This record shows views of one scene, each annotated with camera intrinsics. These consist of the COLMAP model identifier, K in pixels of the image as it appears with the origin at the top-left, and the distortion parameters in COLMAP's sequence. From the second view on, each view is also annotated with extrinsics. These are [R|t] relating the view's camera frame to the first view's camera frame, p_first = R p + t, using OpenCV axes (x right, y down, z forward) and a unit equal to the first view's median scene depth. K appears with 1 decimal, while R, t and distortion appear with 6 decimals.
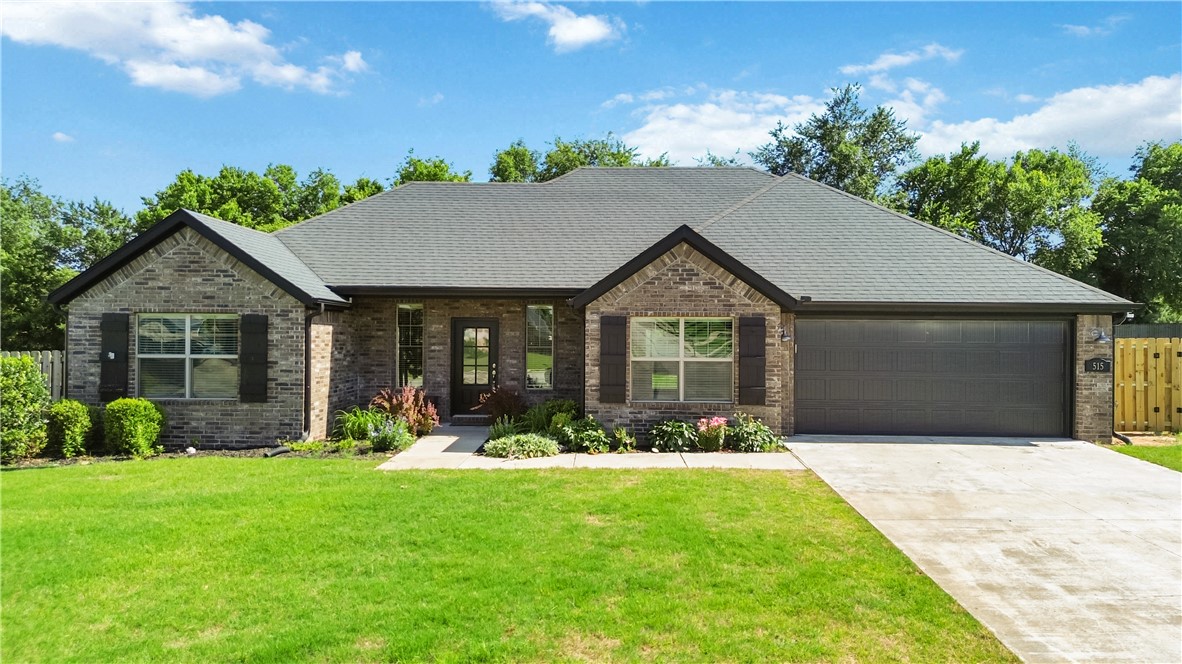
lens RADIAL K [[829.4, 0, 608.3], [0, 829.4, 329.8], [0, 0, 1]] dist [0.039258, -0.067795]
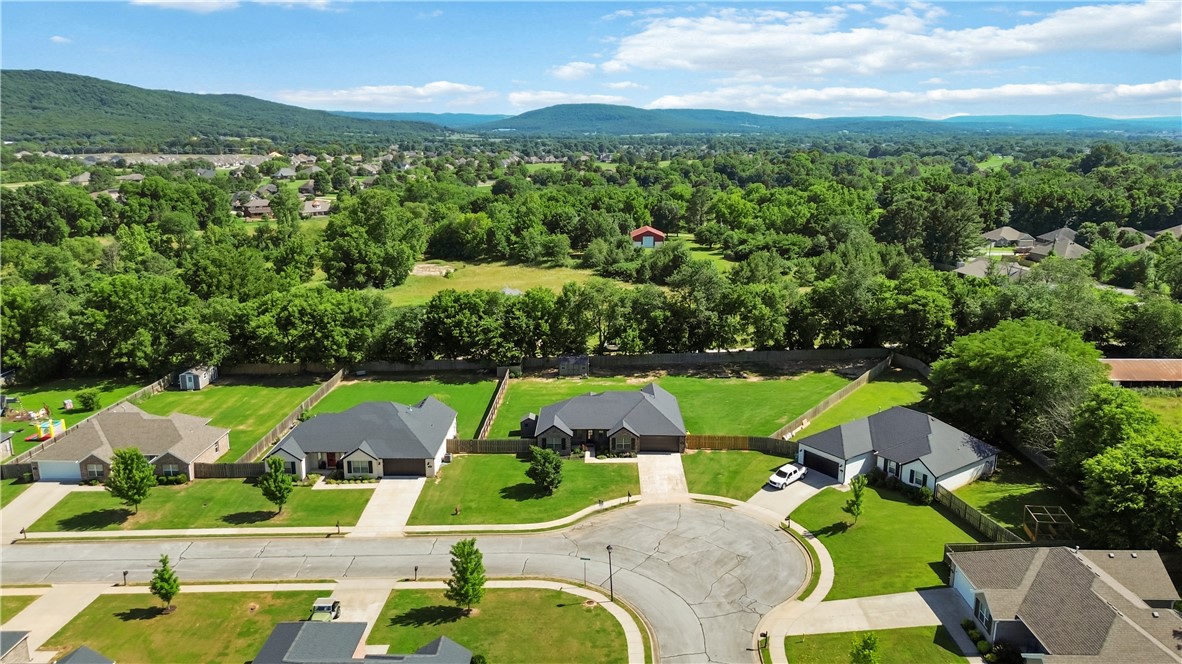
lens RADIAL K [[837.6, 0, 593.4], [0, 837.6, 331.5], [0, 0, 1]] dist [0.070037, -0.078524]
pose [[0.999936, -0.004023, -0.010536, -0.088472], [0.006358, 0.972705, 0.231957, -2.564814], [0.009315, -0.232009, 0.972669, -5.751244]]
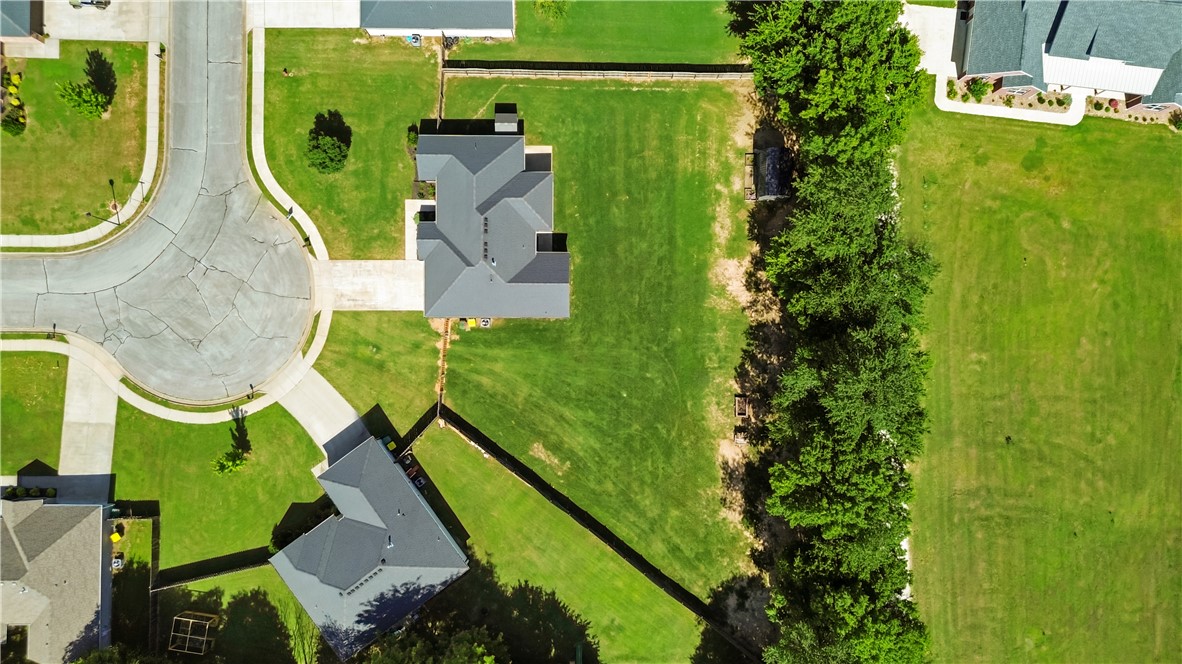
lens RADIAL K [[837.6, 0, 593.4], [0, 837.6, 331.5], [0, 0, 1]] dist [0.070037, -0.078524]
pose [[-0.004324, 0.999584, -0.028518, 0.901726], [-0.010014, 0.028473, 0.999544, -6.026332], [0.999941, 0.004607, 0.009887, 2.174076]]
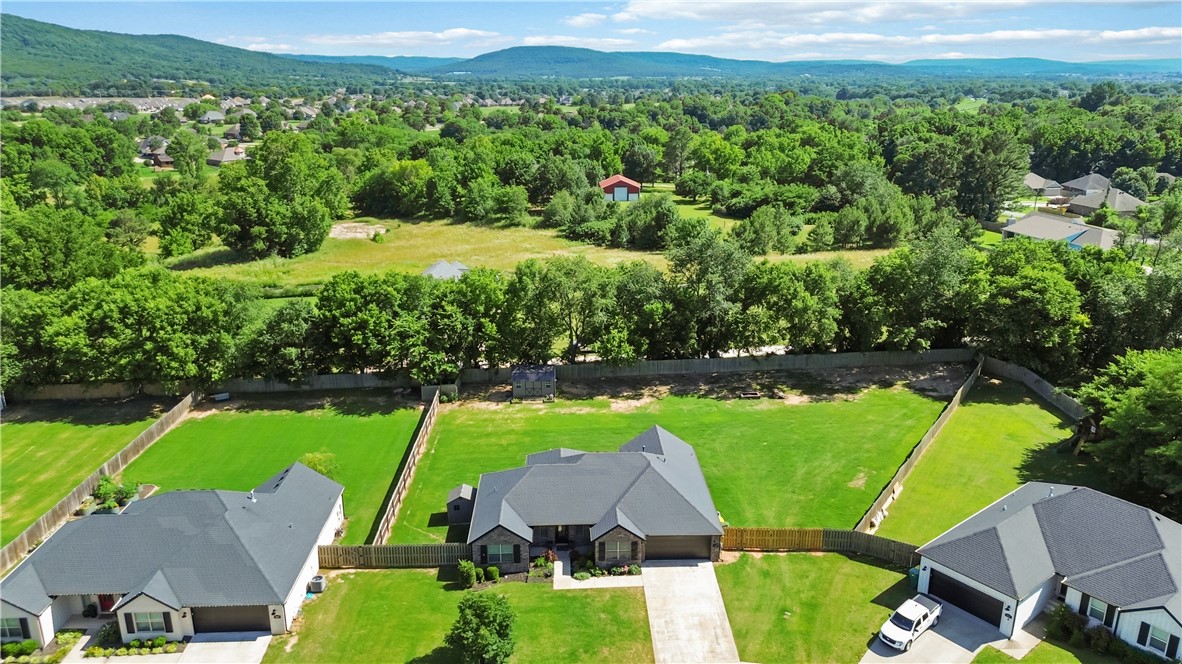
lens RADIAL K [[837.6, 0, 593.4], [0, 837.6, 331.5], [0, 0, 1]] dist [0.070037, -0.078524]
pose [[0.999249, -0.017944, 0.034349, -0.164226], [0.007165, 0.956608, 0.291289, -2.279145], [-0.038086, -0.290824, 0.956018, -2.762062]]
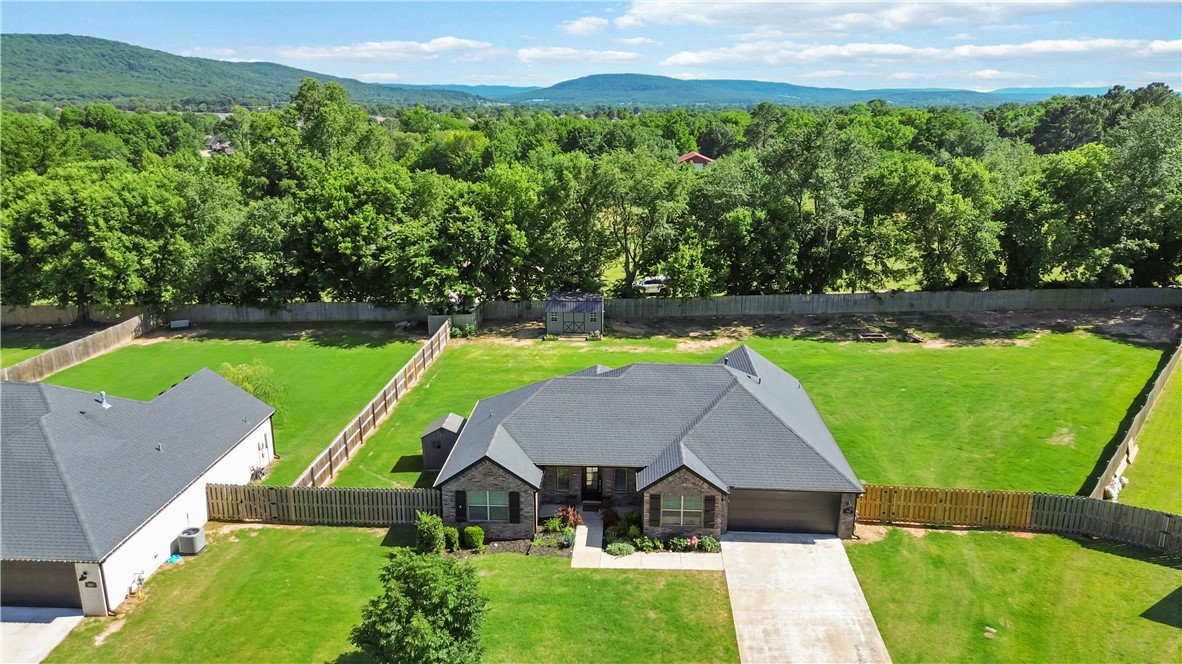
lens RADIAL K [[837.6, 0, 593.4], [0, 837.6, 331.5], [0, 0, 1]] dist [0.070037, -0.078524]
pose [[0.998747, 0.007773, -0.049446, -0.058493], [0.005362, 0.965569, 0.260092, -1.160592], [0.049765, -0.260032, 0.964317, -1.342635]]
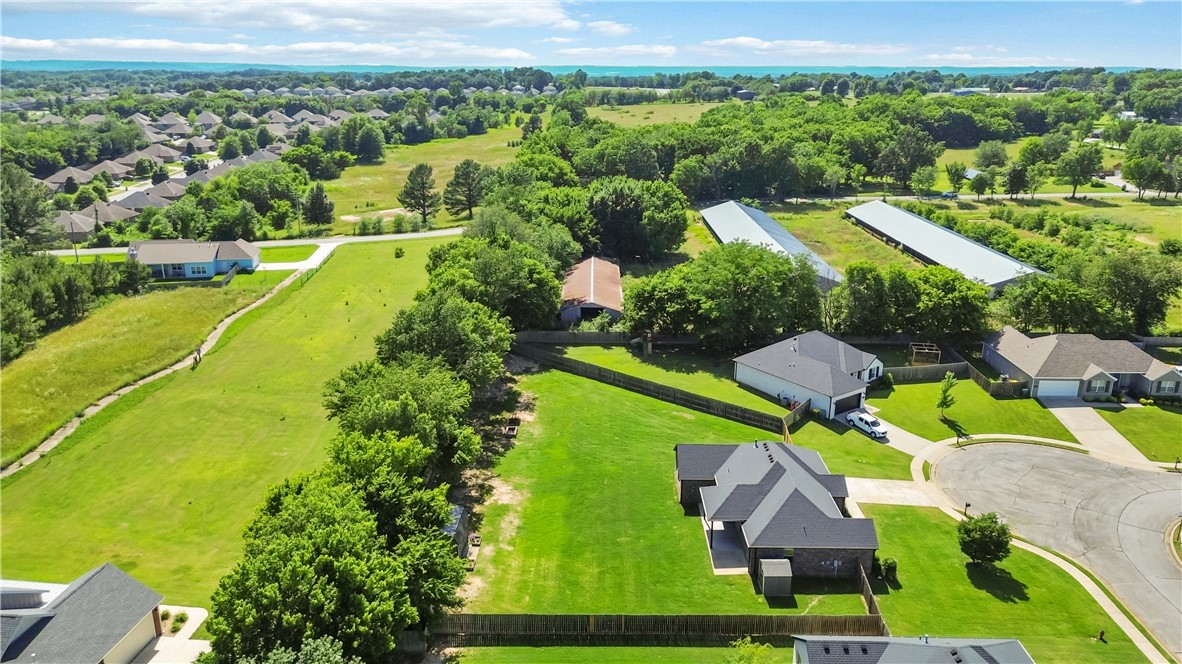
lens RADIAL K [[837.6, 0, 593.4], [0, 837.6, 331.5], [0, 0, 1]] dist [0.070037, -0.078524]
pose [[0.010033, -0.304461, 0.952472, -4.959634], [0.001661, 0.952524, 0.304460, -2.726196], [-0.999948, -0.001473, 0.010063, 2.588493]]
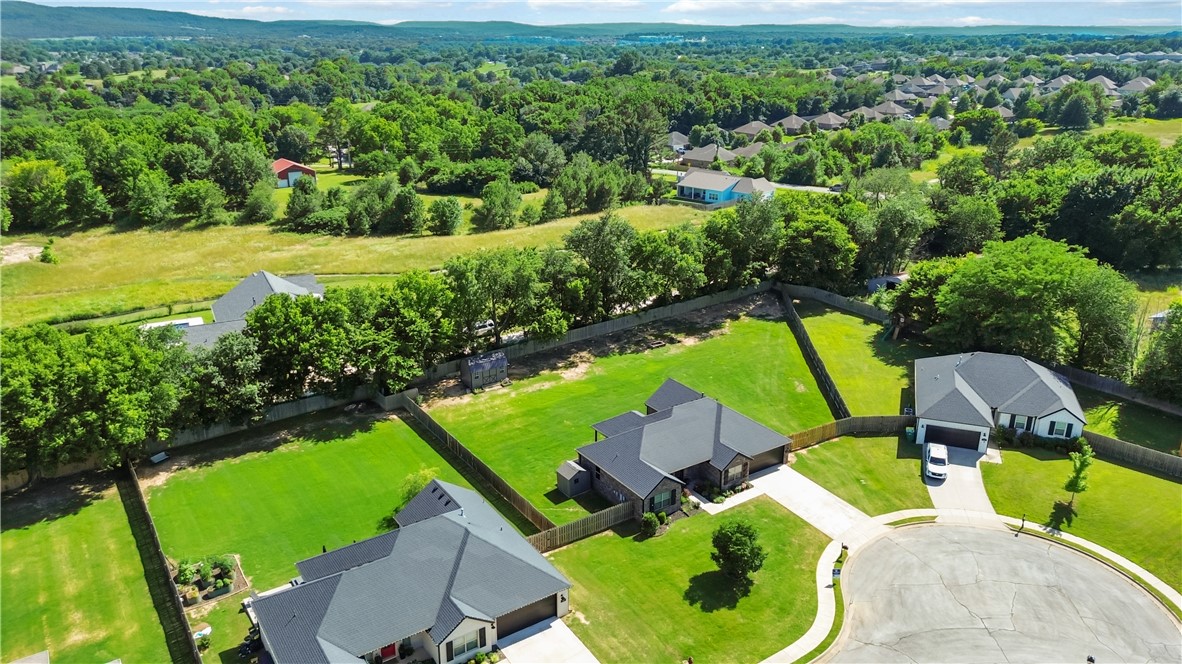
lens RADIAL K [[837.6, 0, 593.4], [0, 837.6, 331.5], [0, 0, 1]] dist [0.070037, -0.078524]
pose [[0.828874, -0.193549, 0.524887, -3.320273], [0.007646, 0.942076, 0.335312, -2.635505], [-0.559383, -0.273918, 0.782342, -2.455307]]
